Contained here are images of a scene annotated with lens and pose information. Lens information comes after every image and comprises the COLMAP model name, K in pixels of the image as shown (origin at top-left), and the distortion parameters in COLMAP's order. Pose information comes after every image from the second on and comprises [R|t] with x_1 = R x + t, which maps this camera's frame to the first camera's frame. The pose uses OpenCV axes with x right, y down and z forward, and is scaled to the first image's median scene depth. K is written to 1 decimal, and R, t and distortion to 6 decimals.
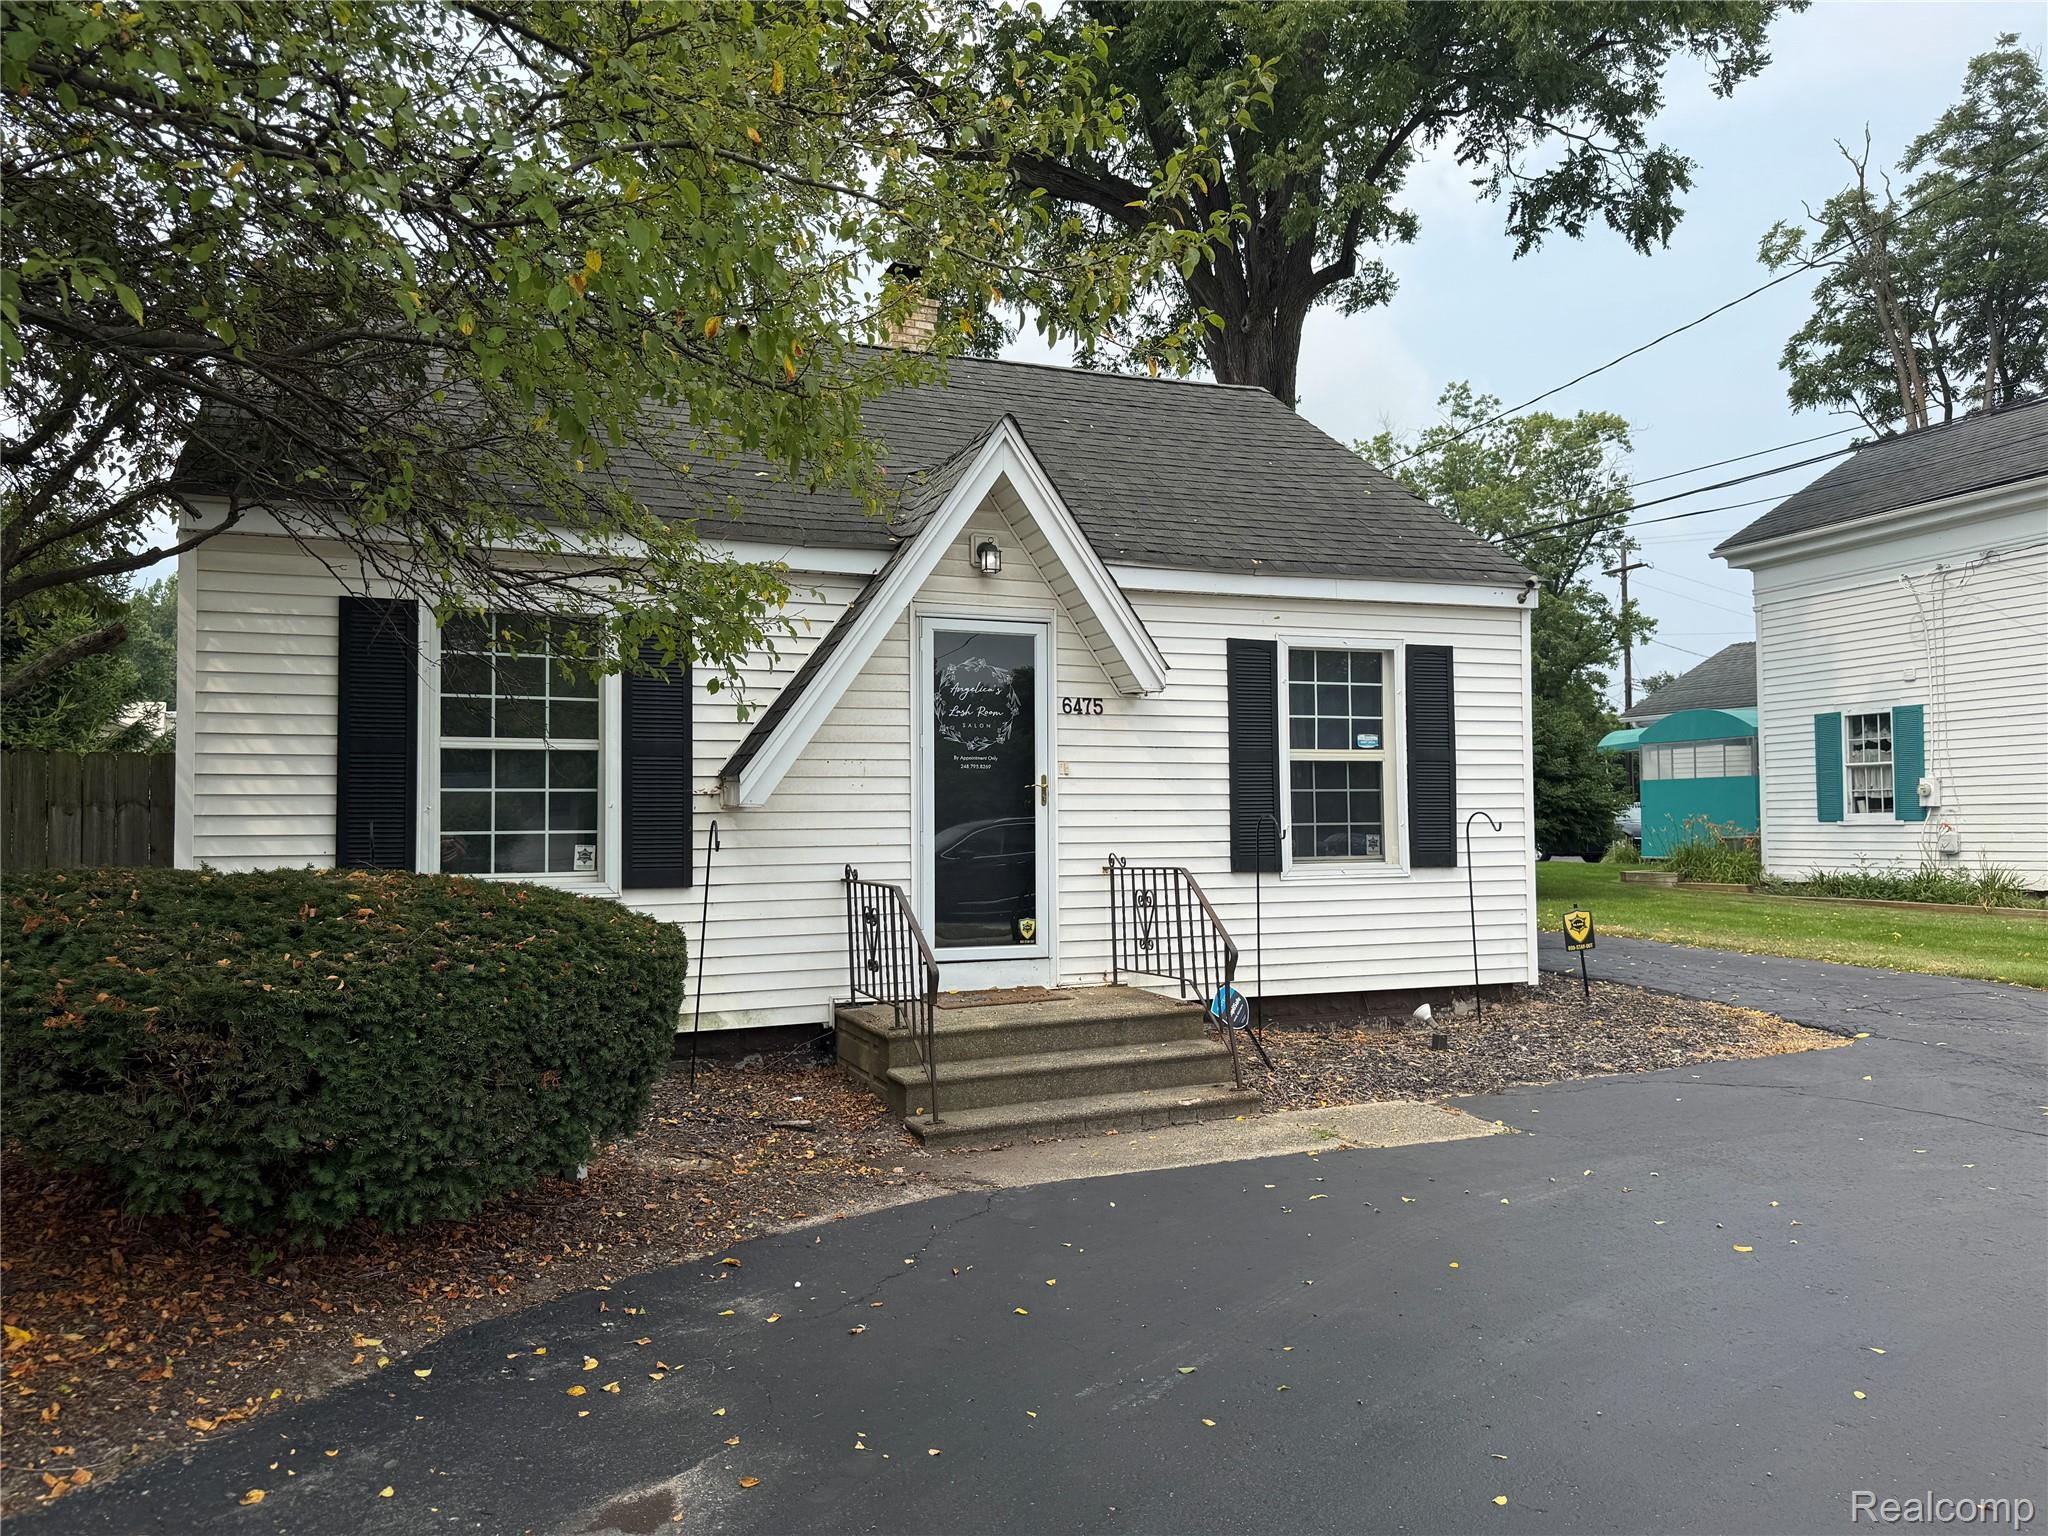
lens RADIAL K [[1436.7, 0, 1024.0], [0, 1436.7, 768.0], [0, 0, 1]] dist [0.131924, -0.219239]
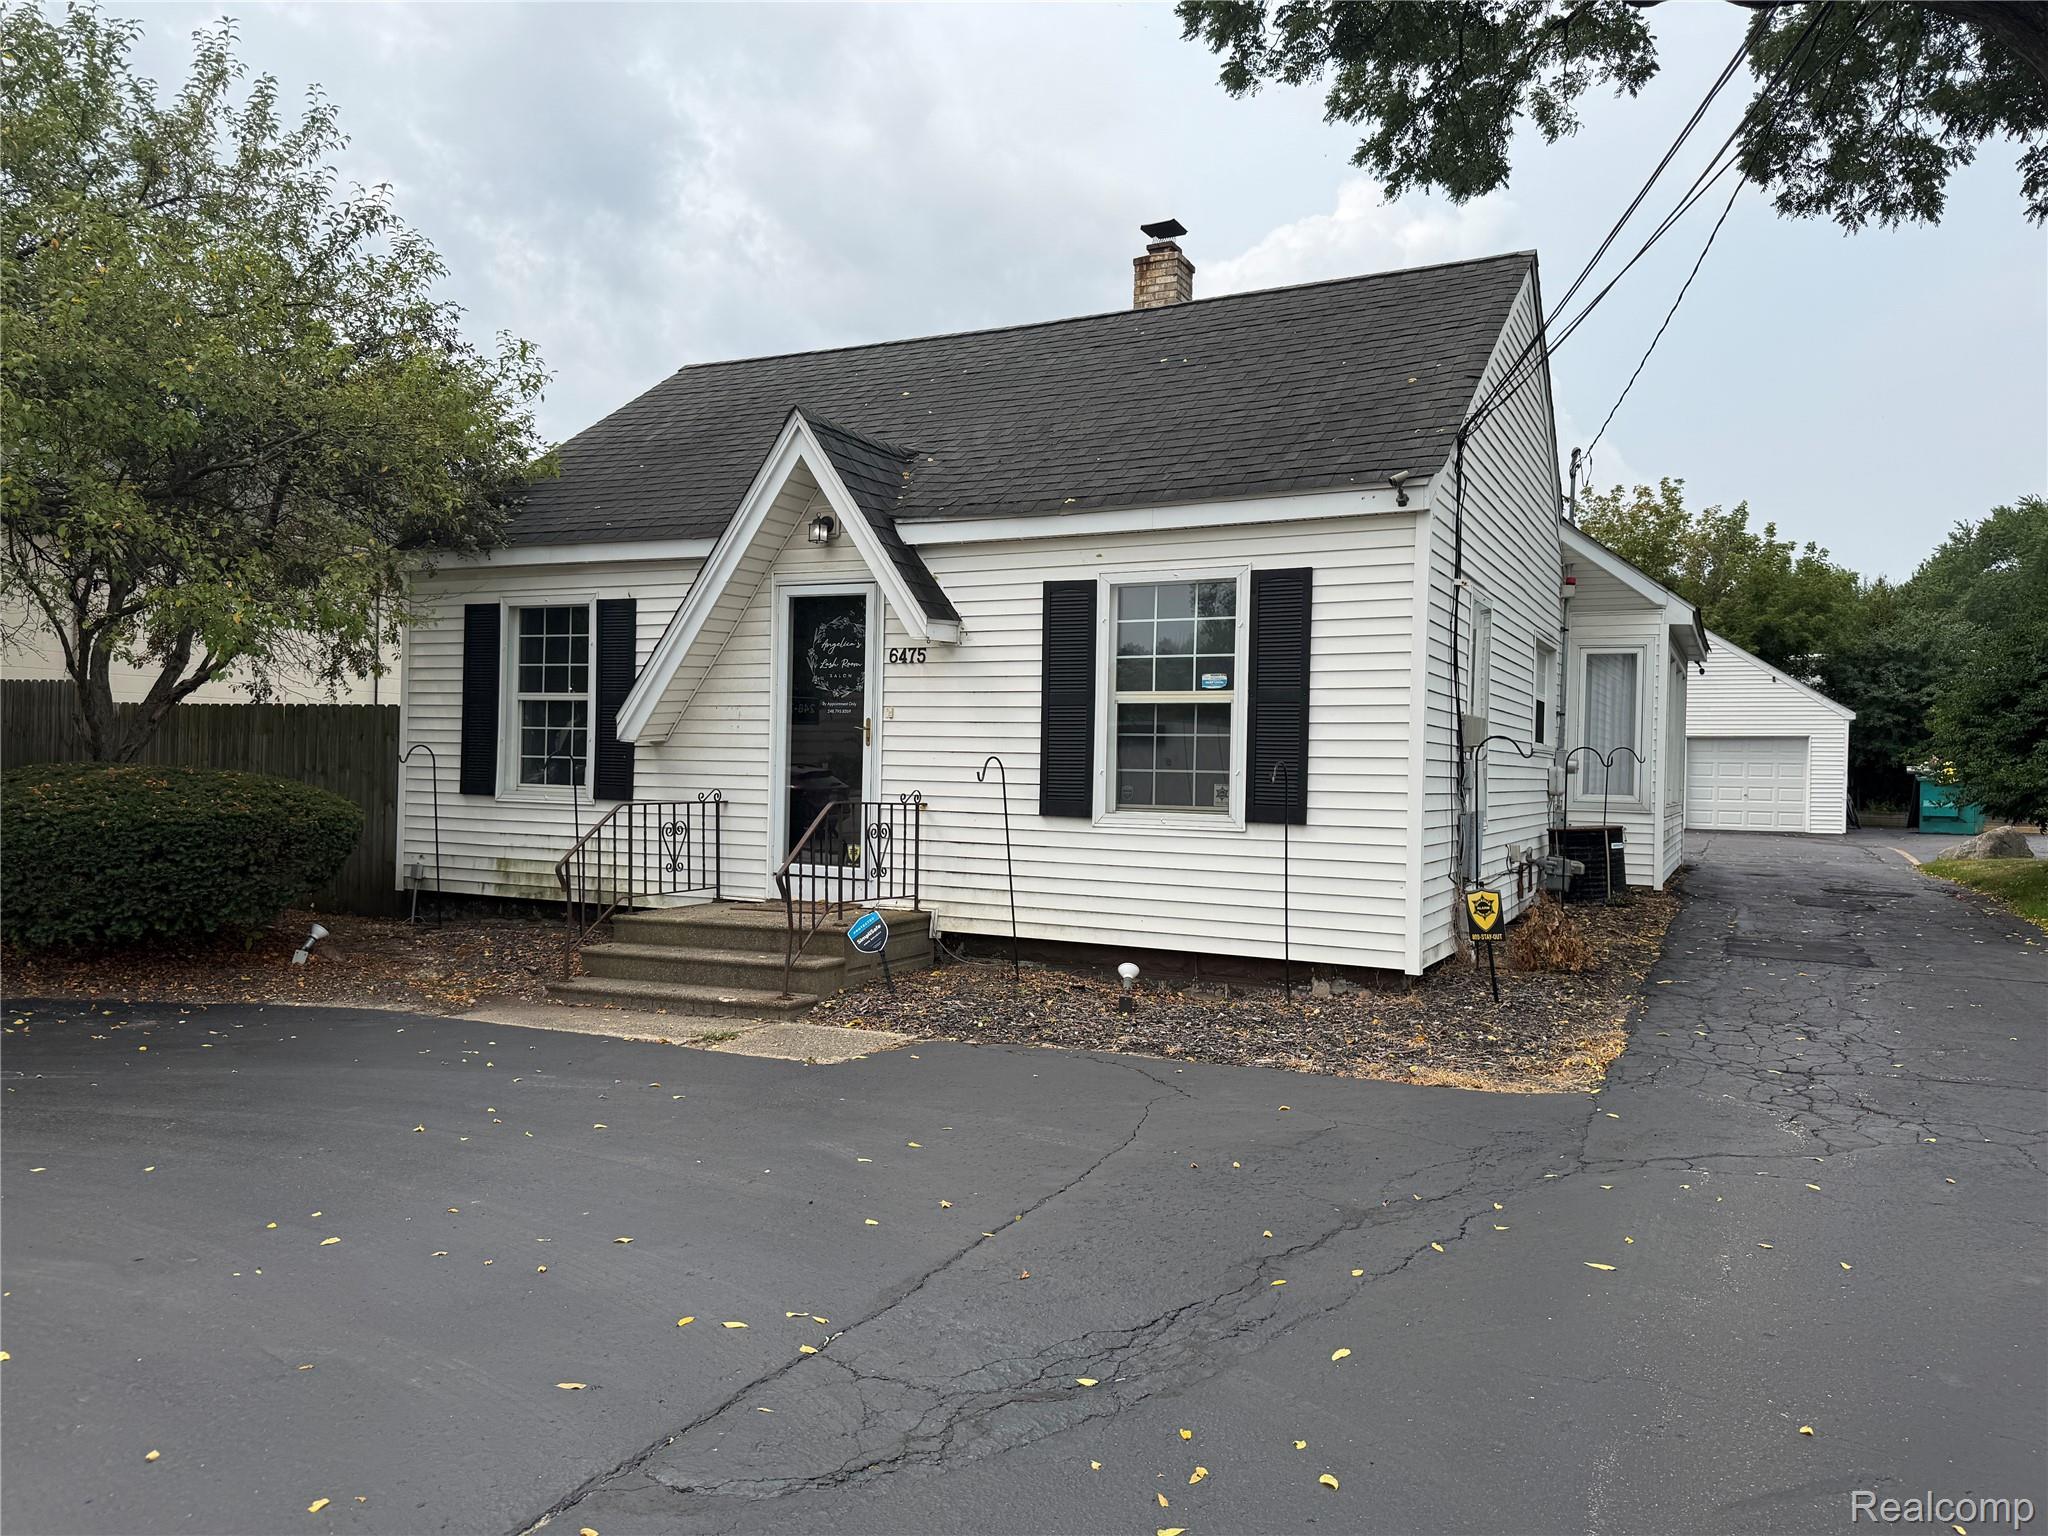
lens RADIAL K [[1436.7, 0, 1024.0], [0, 1436.7, 768.0], [0, 0, 1]] dist [0.131924, -0.219239]
pose [[0.652302, 0.026447, -0.757498, 0.893872], [0.003760, 0.999266, 0.038126, 0.001072], [0.757950, -0.027718, 0.651723, 0.335440]]
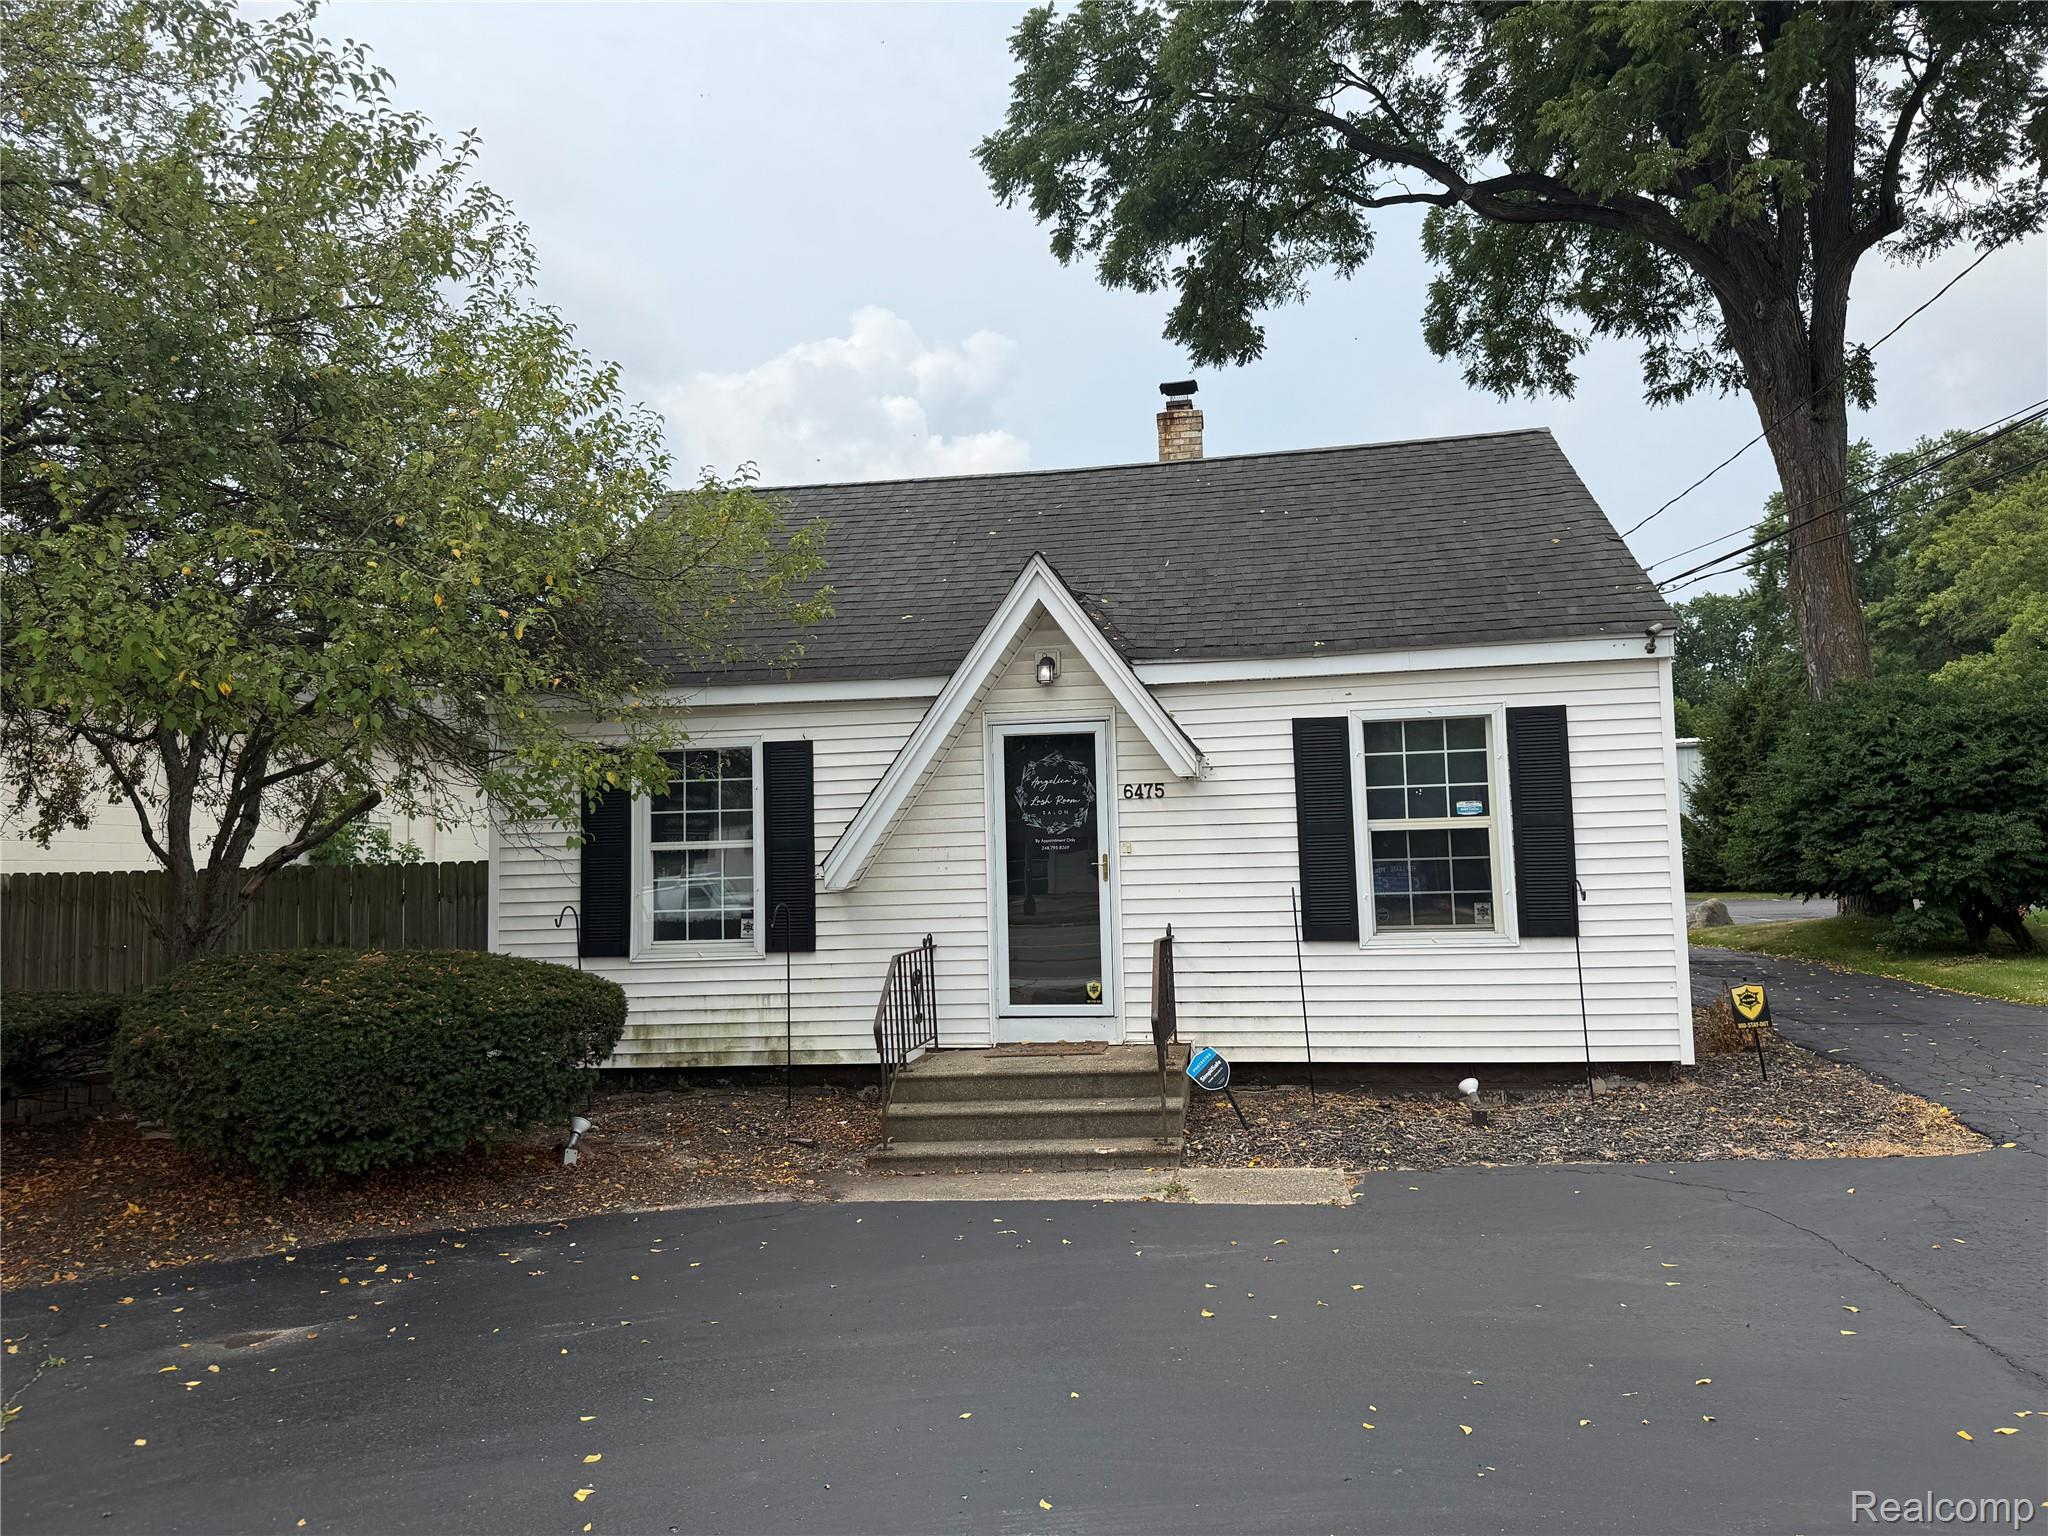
lens RADIAL K [[1436.7, 0, 1024.0], [0, 1436.7, 768.0], [0, 0, 1]] dist [0.131924, -0.219239]
pose [[0.858679, -0.051130, -0.509956, 0.510624], [0.039945, 0.998661, -0.032869, -0.026800], [0.510954, 0.007853, 0.859572, -0.009668]]
